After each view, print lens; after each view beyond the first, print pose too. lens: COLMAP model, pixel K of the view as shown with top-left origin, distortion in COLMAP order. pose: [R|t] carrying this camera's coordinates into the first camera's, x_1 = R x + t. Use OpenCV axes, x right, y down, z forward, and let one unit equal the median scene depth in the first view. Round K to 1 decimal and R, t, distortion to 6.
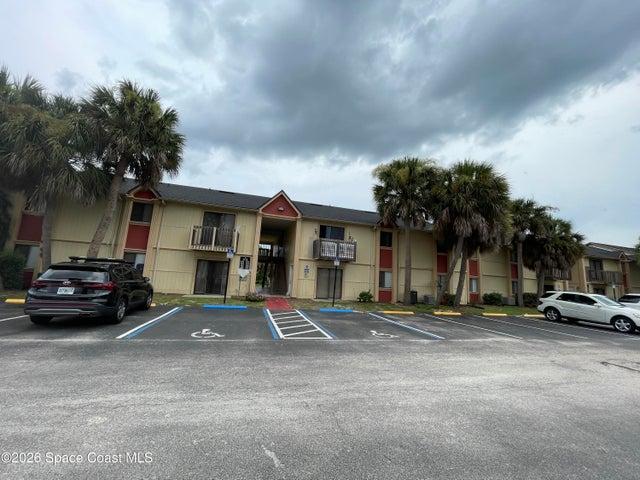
lens RADIAL K [[253.2, 0, 320.0], [0, 253.2, 240.0], [0, 0, 1]] dist [0.000543, 0.000196]
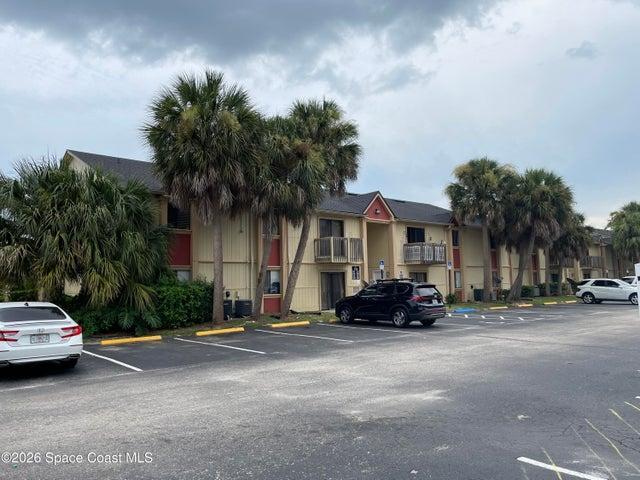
lens RADIAL K [[489.5, 0, 320.0], [0, 489.5, 240.0], [0, 0, 1]] dist [0.008142, 0.000747]
pose [[0.908835, -0.040160, 0.415219, -1.081557], [0.013453, 0.997659, 0.067046, -0.141149], [-0.416940, -0.055348, 0.907247, -0.515141]]
